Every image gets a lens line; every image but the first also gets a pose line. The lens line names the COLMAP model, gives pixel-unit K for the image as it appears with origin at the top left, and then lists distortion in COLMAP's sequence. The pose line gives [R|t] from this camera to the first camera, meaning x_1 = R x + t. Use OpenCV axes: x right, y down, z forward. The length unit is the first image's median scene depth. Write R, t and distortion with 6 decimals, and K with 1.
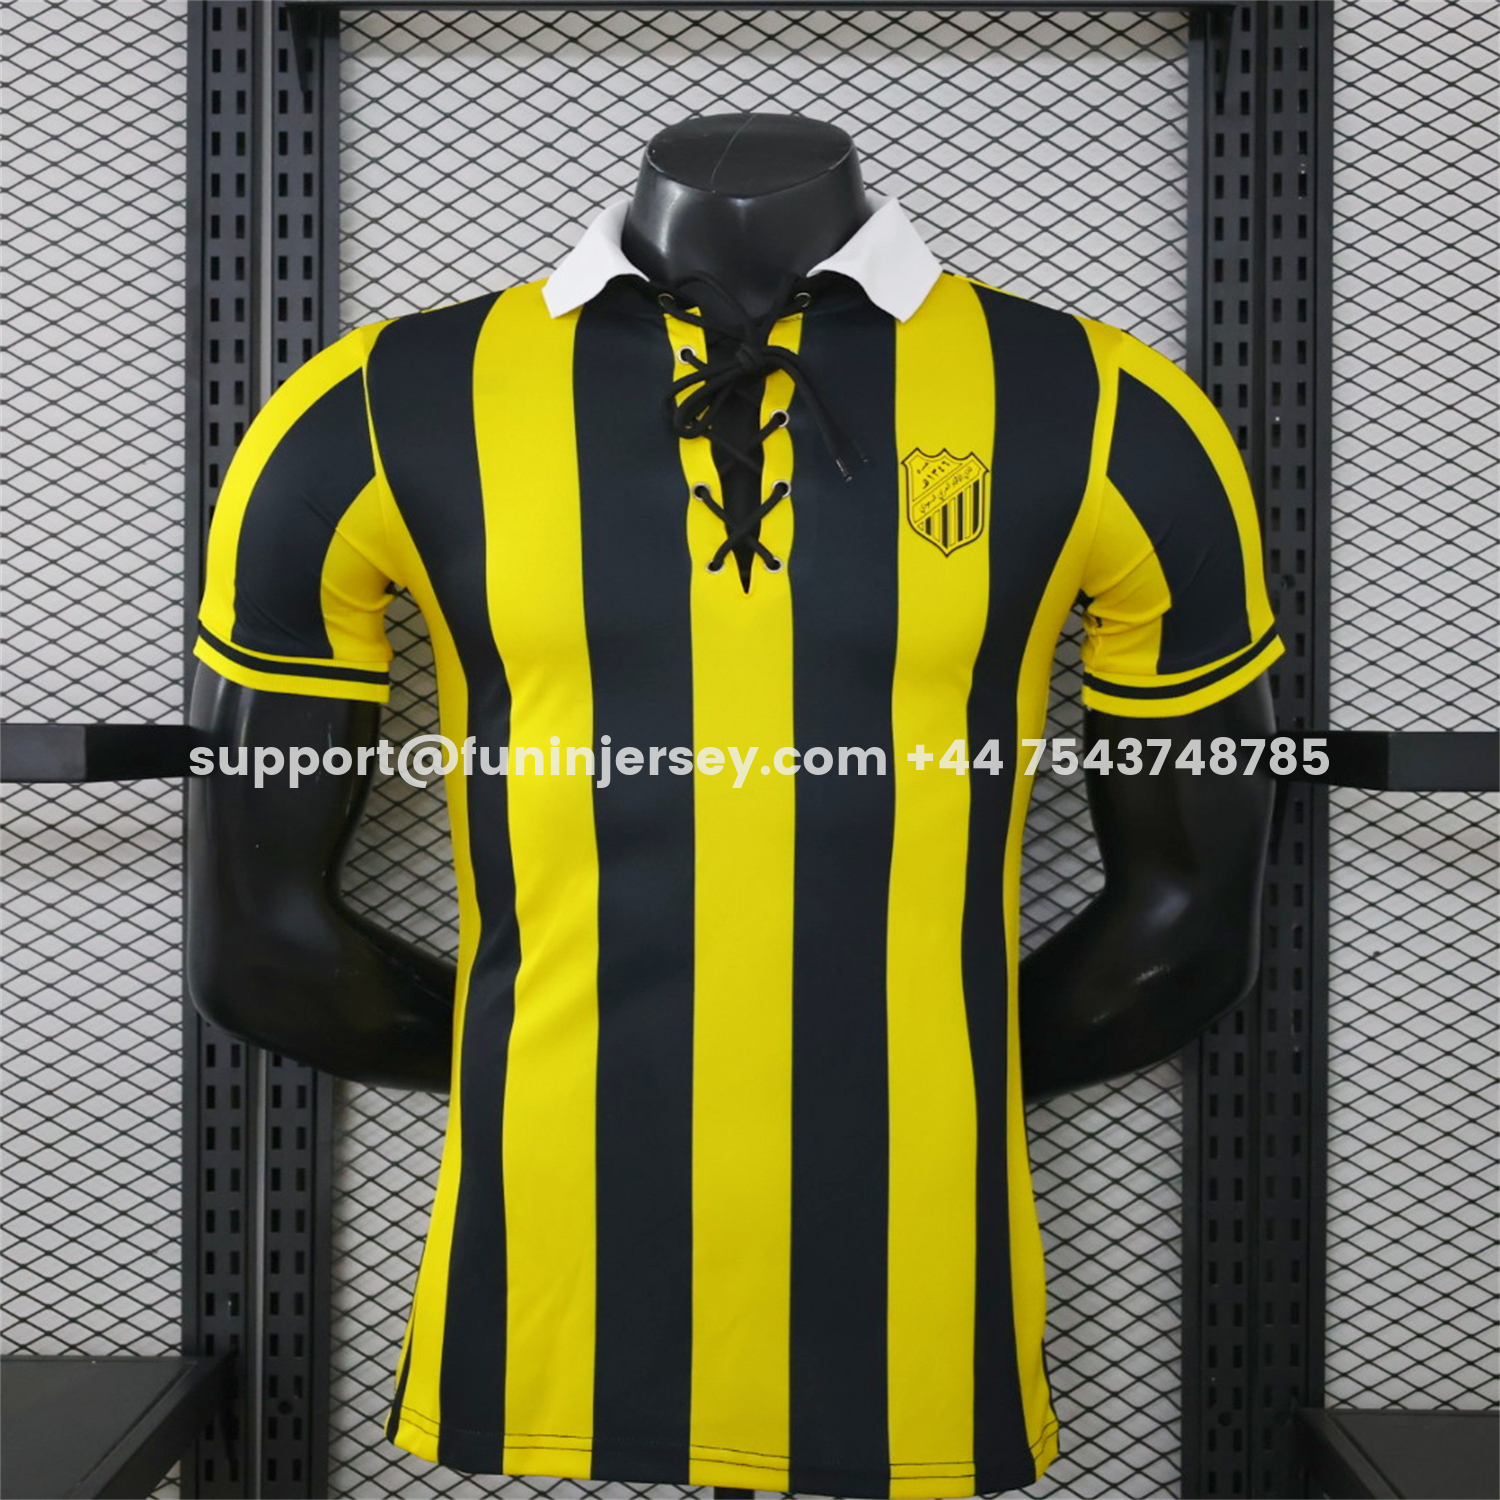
lens RADIAL K [[3810.6, 0, 750.0], [0, 3810.6, 750.0], [0, 0, 1]] dist [0.056781, -0.498398]
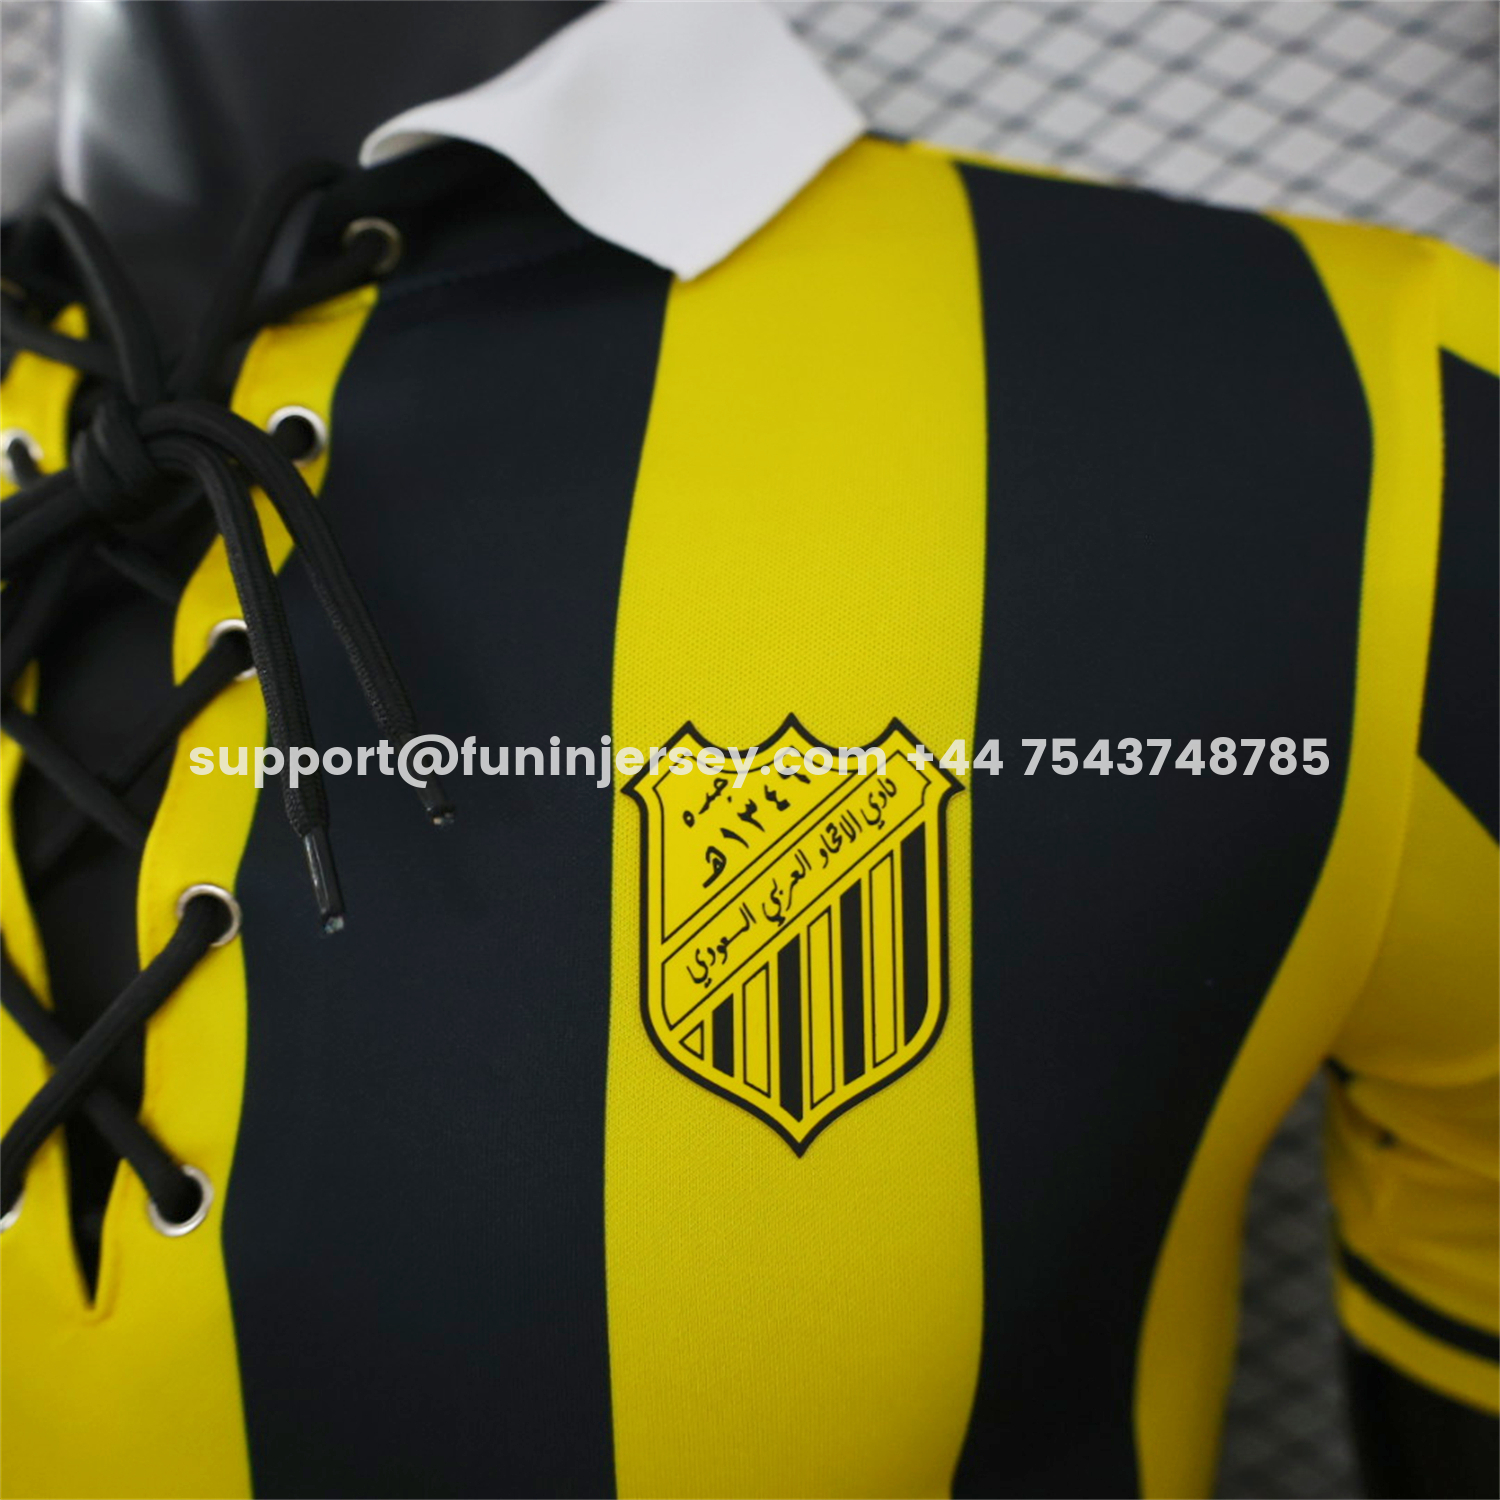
lens RADIAL K [[1599.8, 0, 750.0], [0, 1599.8, 750.0], [0, 0, 1]] dist [-0.014207, -0.001008]
pose [[0.971896, -0.058416, -0.228049, 0.066448], [0.082020, 0.992051, 0.095433, -0.078776], [0.220661, -0.111455, 0.968961, 0.796163]]
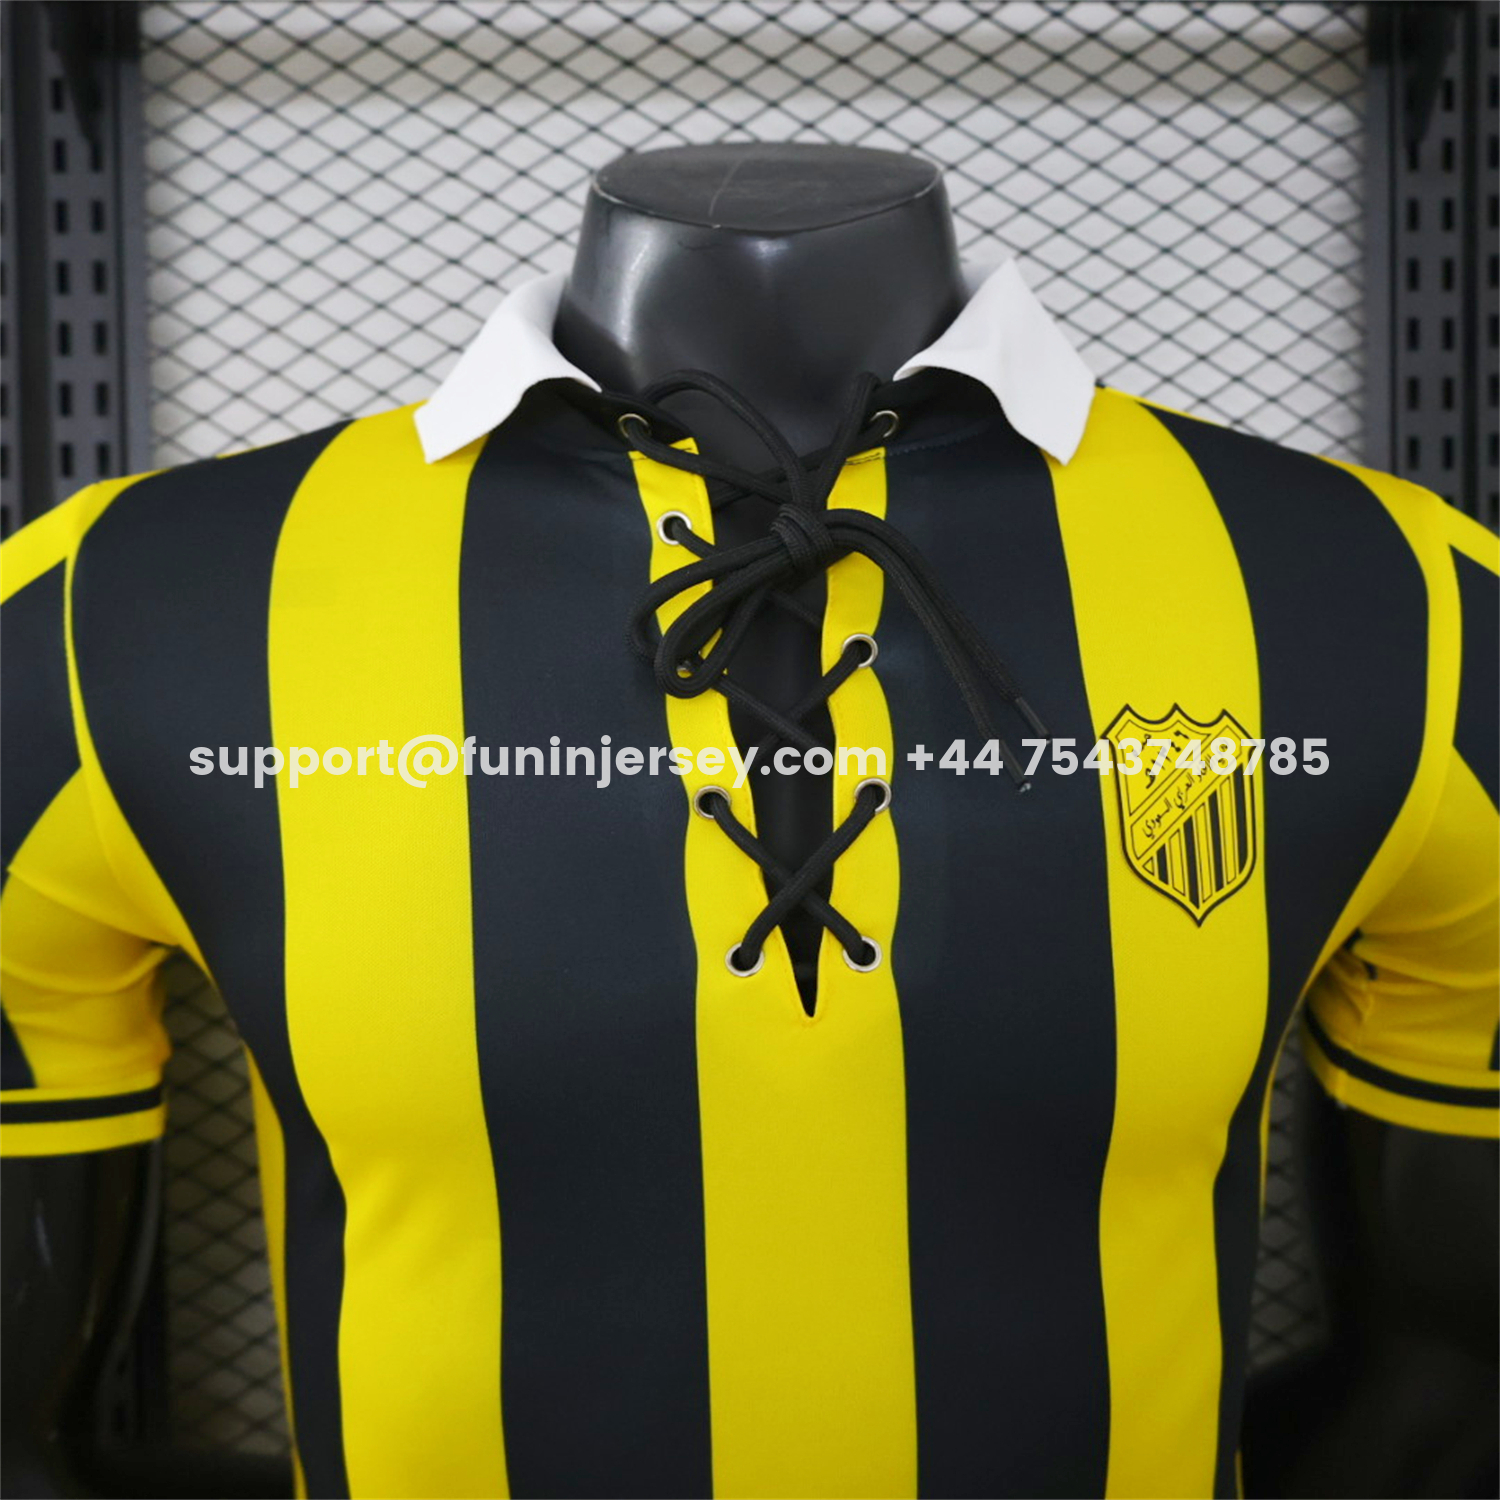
lens RADIAL K [[1692.0, 0, 750.0], [0, 1692.0, 750.0], [0, 0, 1]] dist [-0.009202, -0.018812]
pose [[0.998314, -0.016853, 0.055542, -0.017834], [0.014568, 0.999041, 0.041283, -0.074668], [-0.056184, -0.040404, 0.997603, 0.692753]]
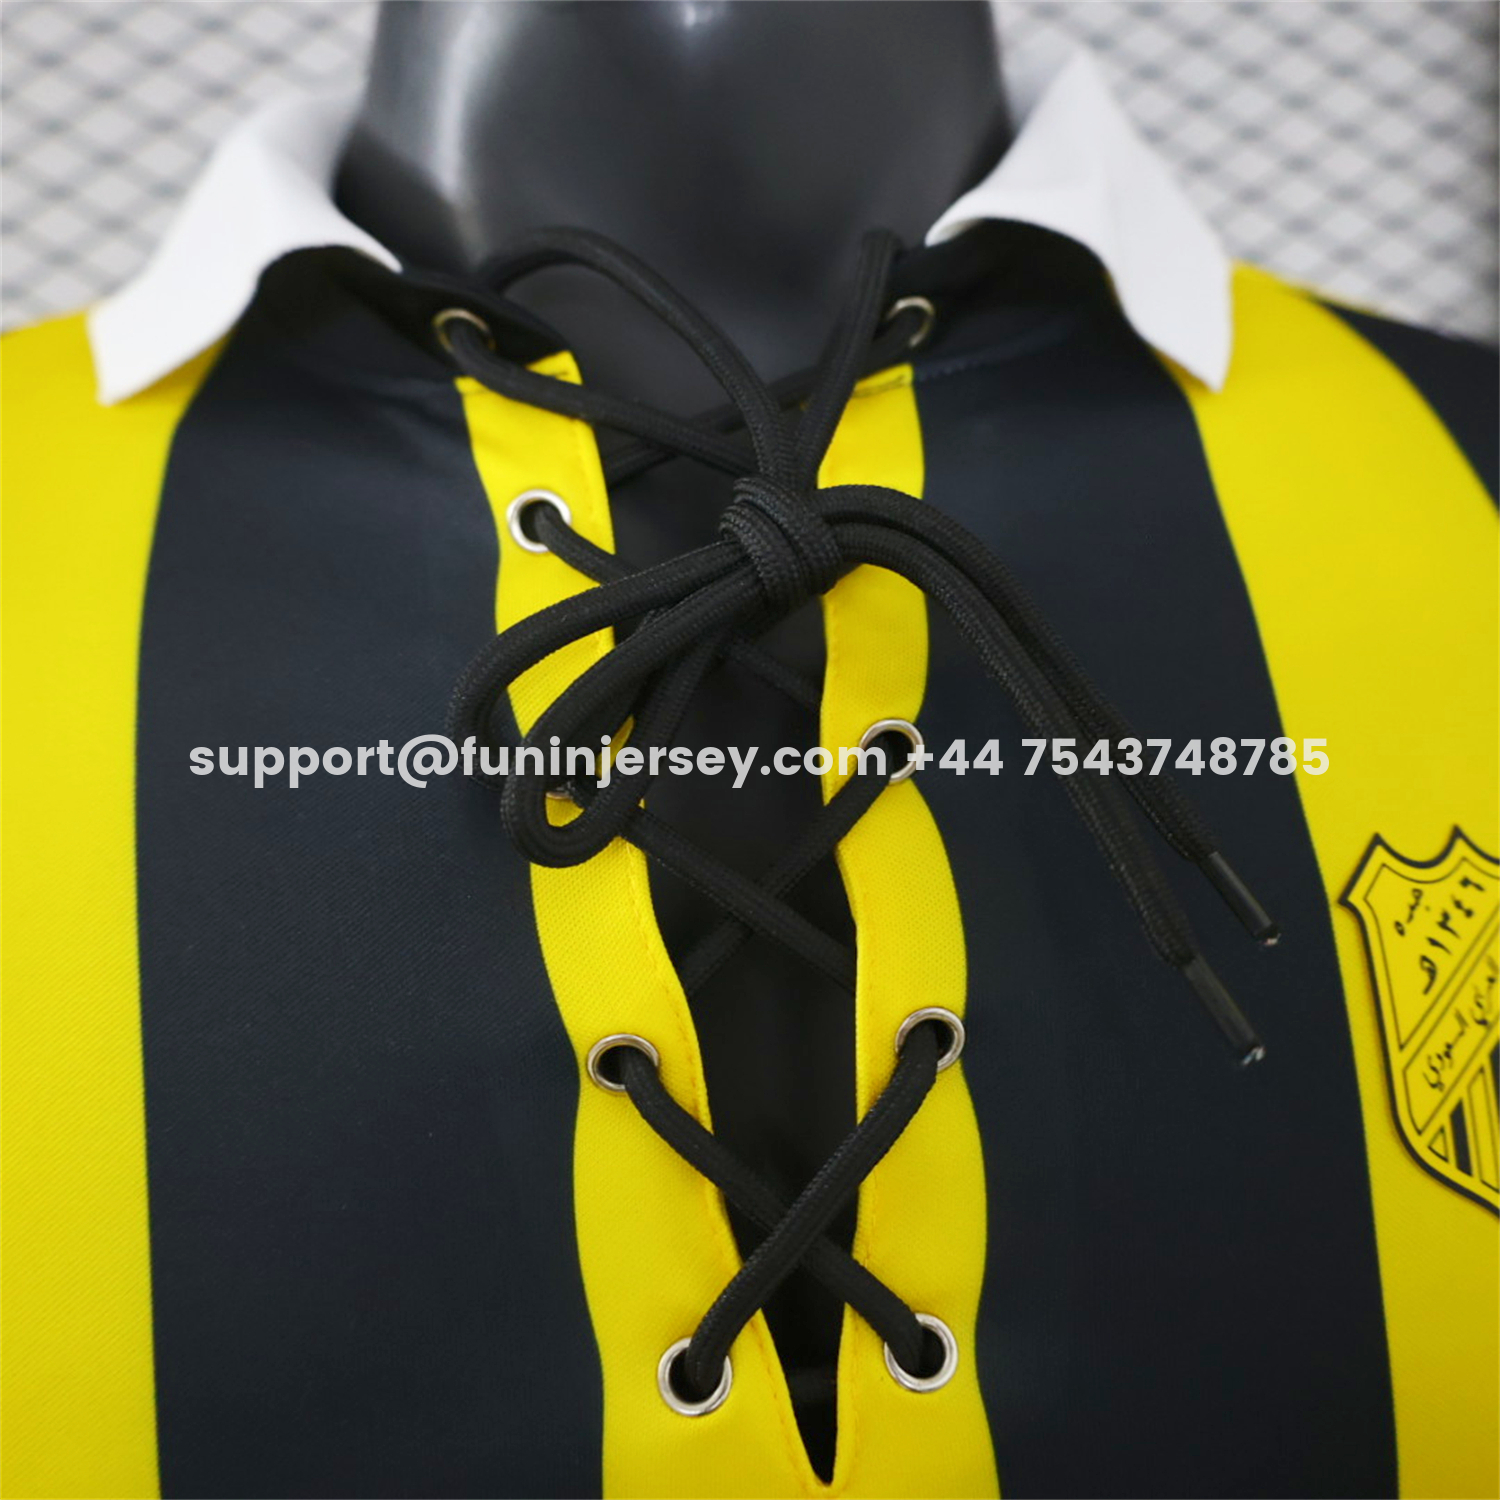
lens RADIAL K [[1612.6, 0, 750.0], [0, 1612.6, 750.0], [0, 0, 1]] dist [0.001885, 0.014049]
pose [[0.993064, -0.047457, 0.107571, -0.013378], [0.036301, 0.993978, 0.103392, -0.089204], [-0.111830, -0.098770, 0.988807, 0.794043]]
